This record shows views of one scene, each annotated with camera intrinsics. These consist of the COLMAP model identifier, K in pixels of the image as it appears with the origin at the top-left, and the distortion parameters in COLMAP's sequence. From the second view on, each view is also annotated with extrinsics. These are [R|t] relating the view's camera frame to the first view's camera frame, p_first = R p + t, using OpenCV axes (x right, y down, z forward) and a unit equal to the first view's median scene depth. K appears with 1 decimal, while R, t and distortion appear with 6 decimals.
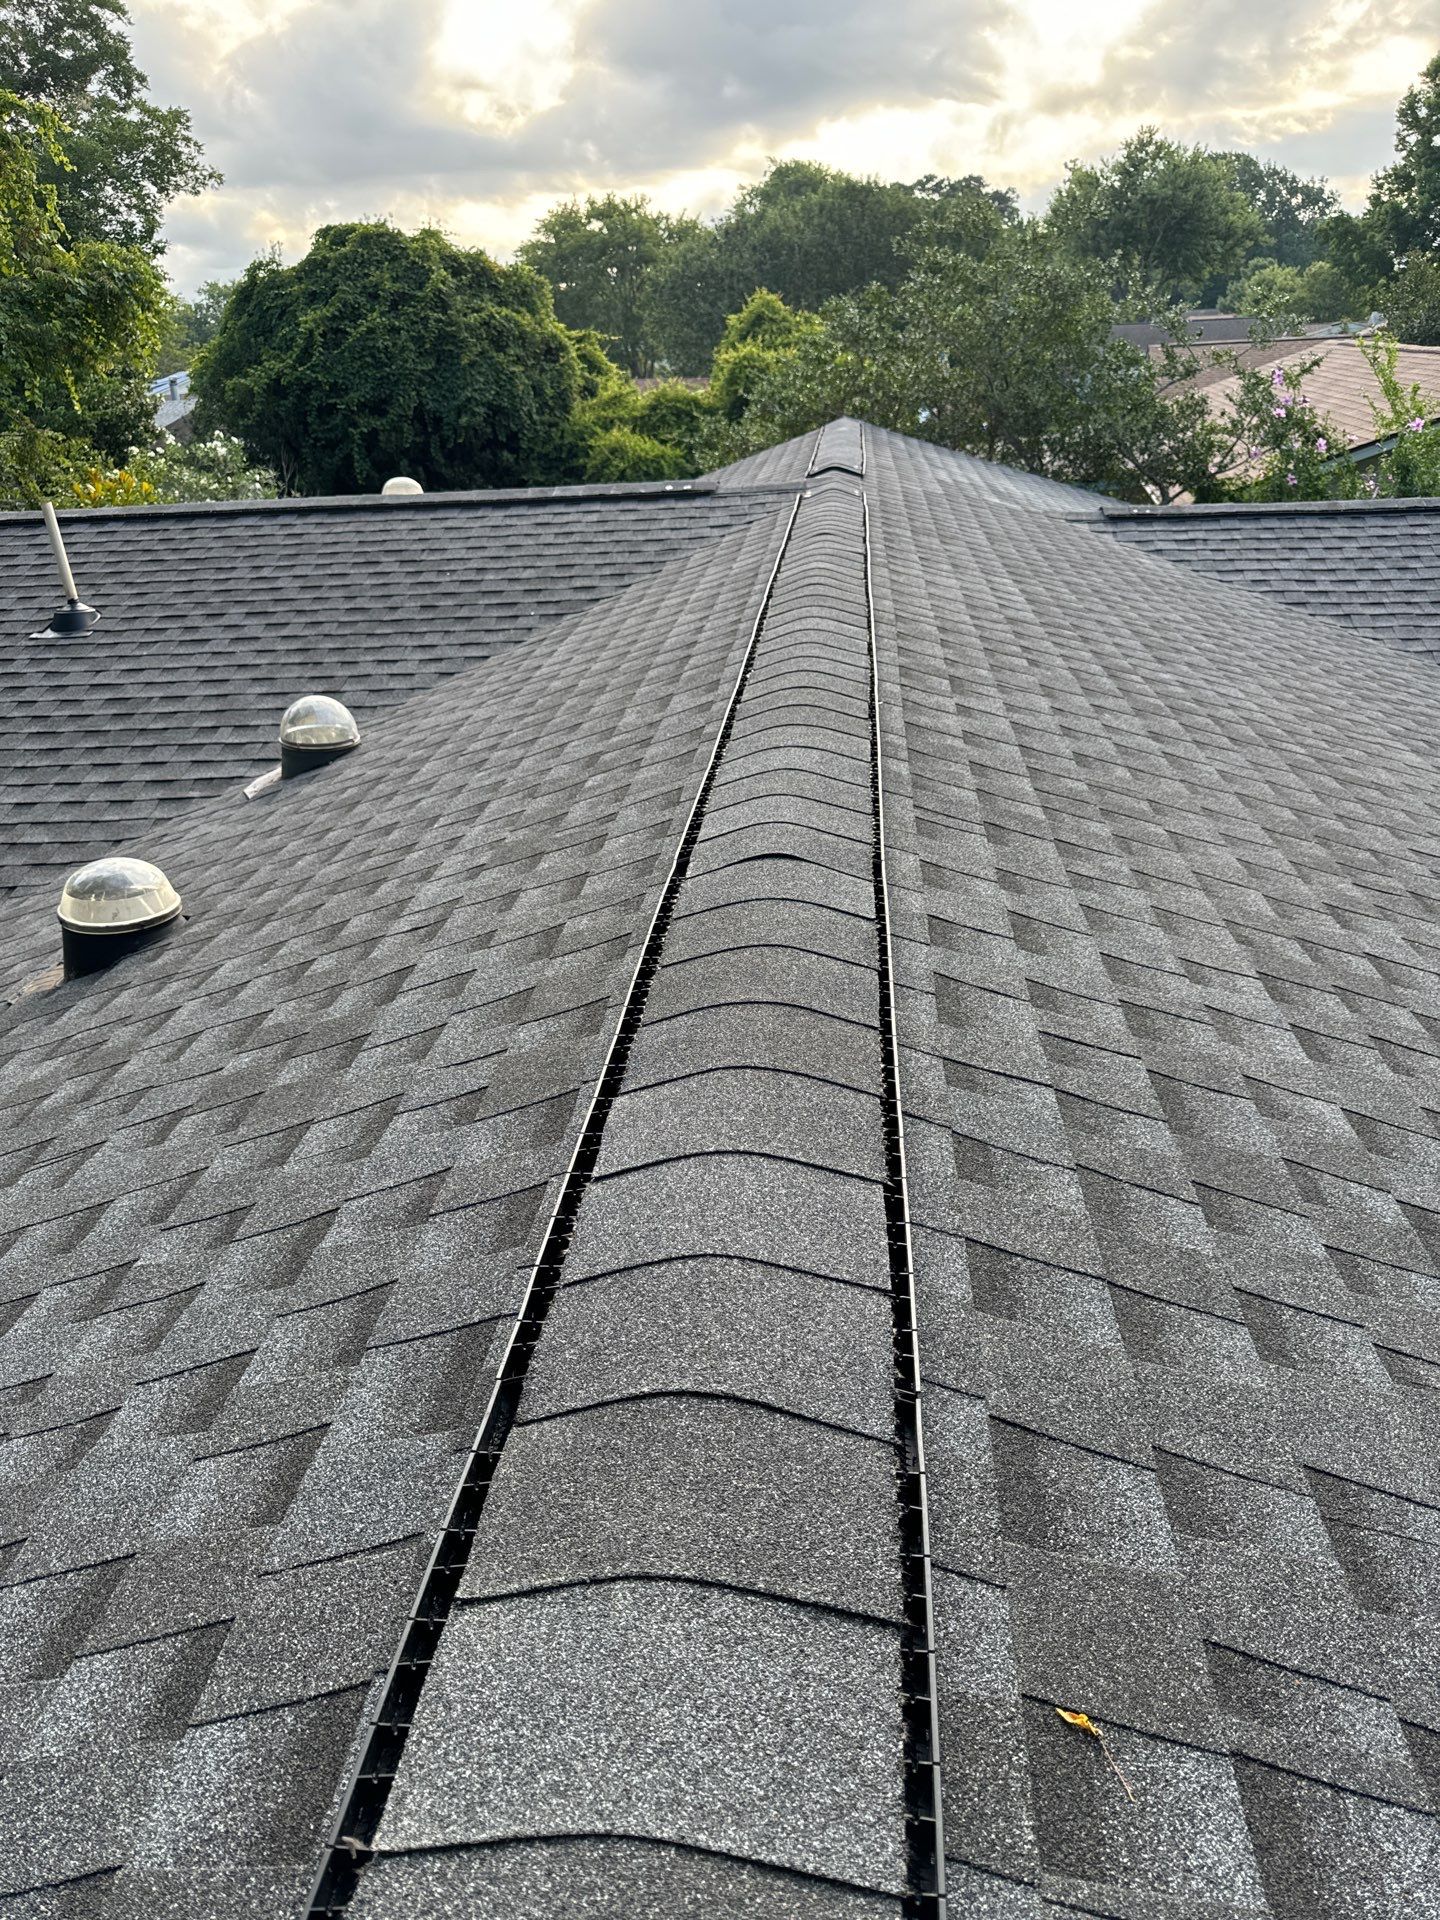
lens RADIAL K [[1350.9, 0, 720.0], [0, 1350.9, 960.0], [0, 0, 1]] dist [0.189920, -0.370327]
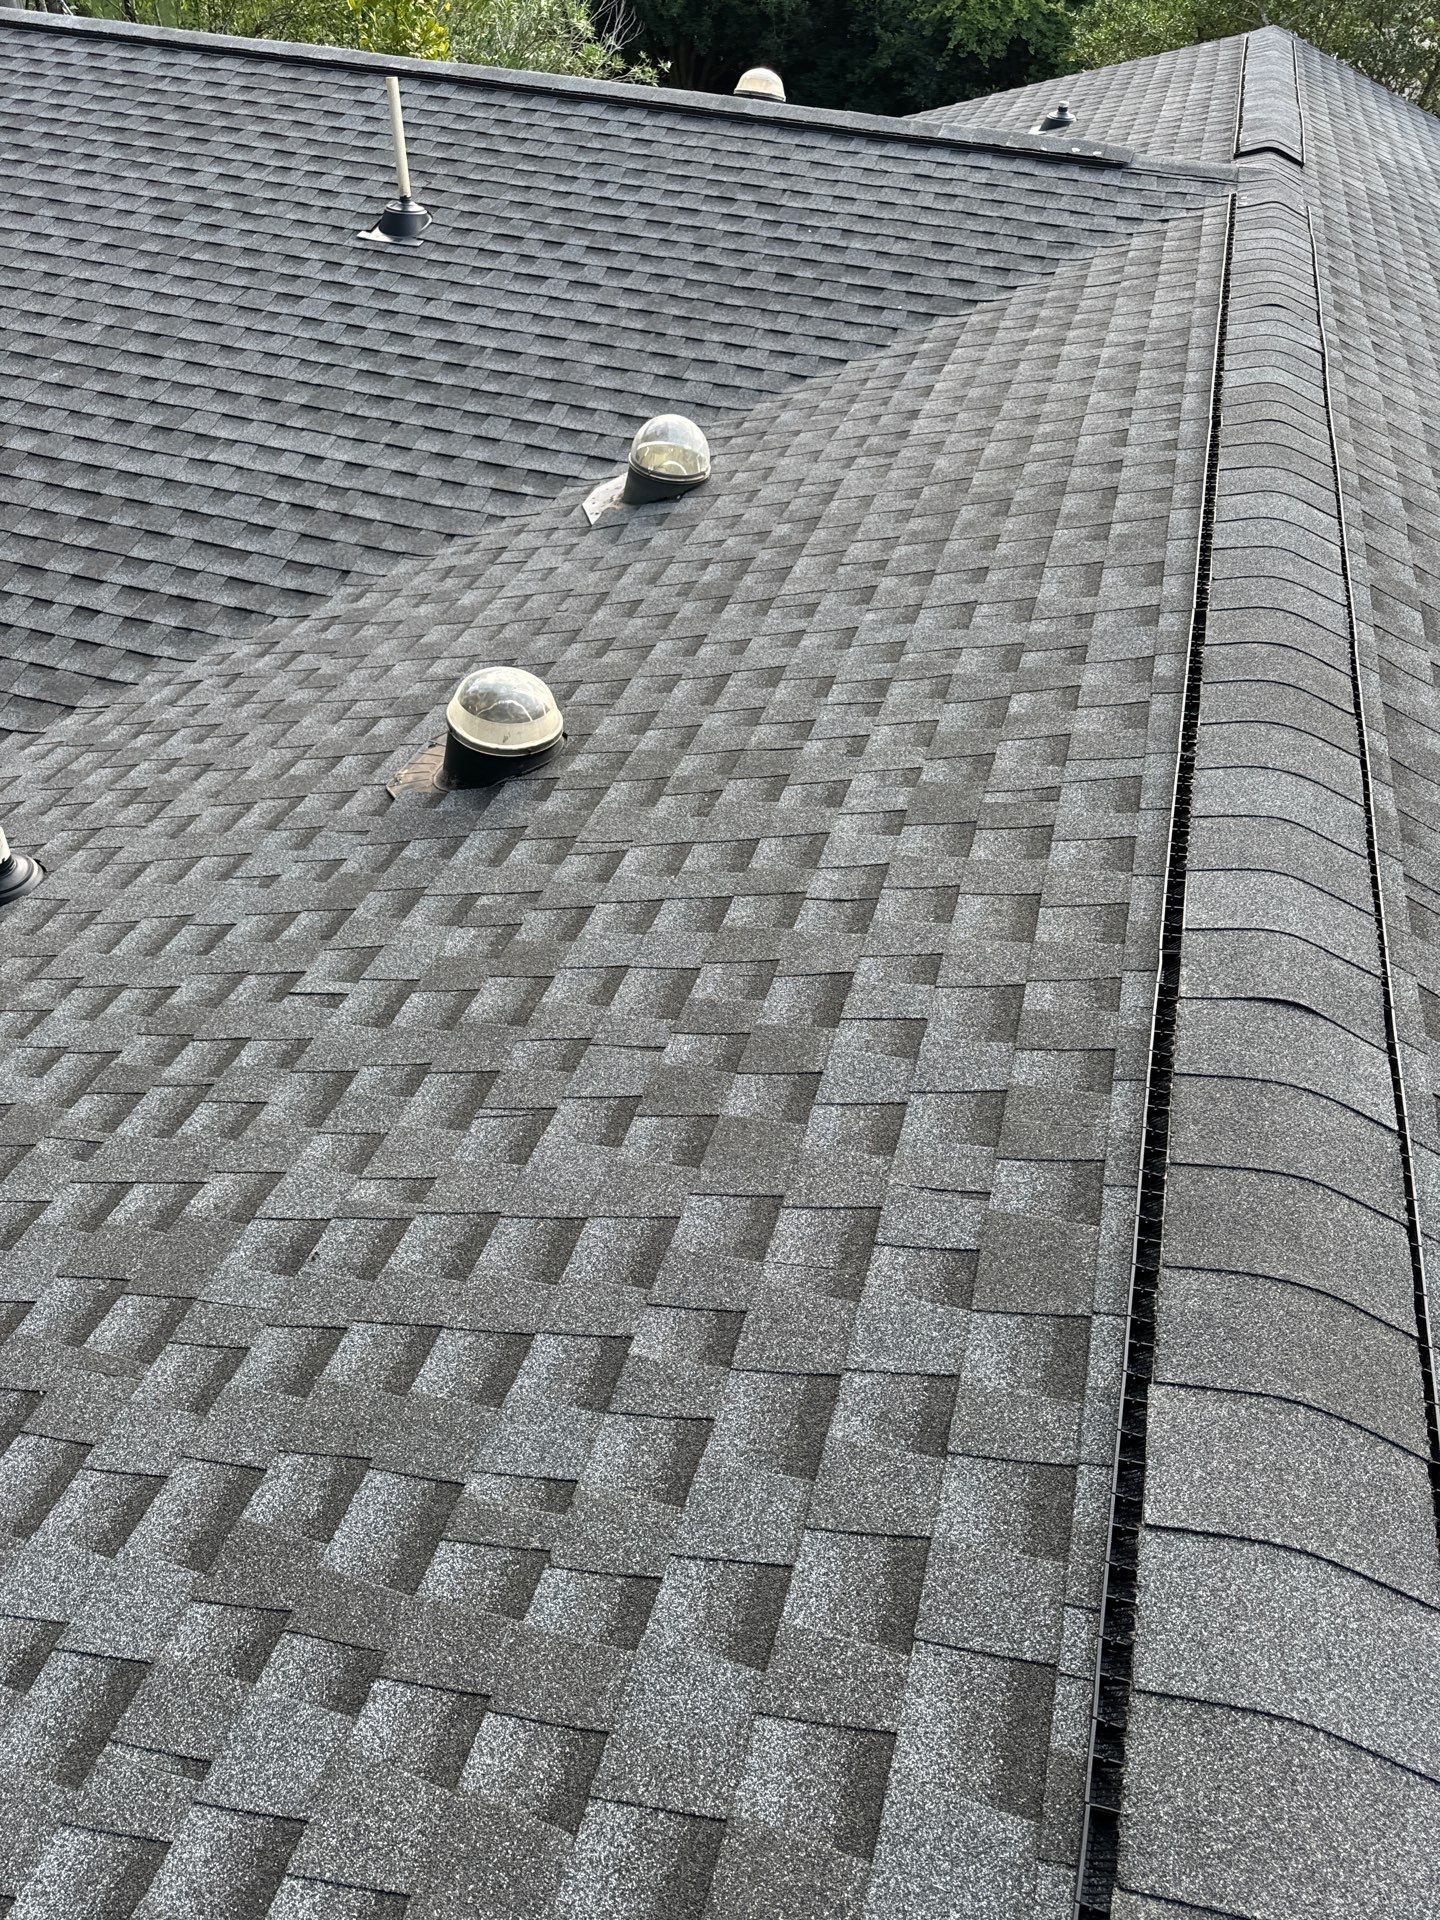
lens RADIAL K [[1374.8, 0, 729.6], [0, 1374.8, 960.3], [0, 0, 1]] dist [0.010219, -0.015315]
pose [[0.974281, 0.213663, -0.071591, -0.094319], [-0.183144, 0.935921, 0.300848, -0.110712], [0.131283, -0.279999, 0.950981, 0.023783]]
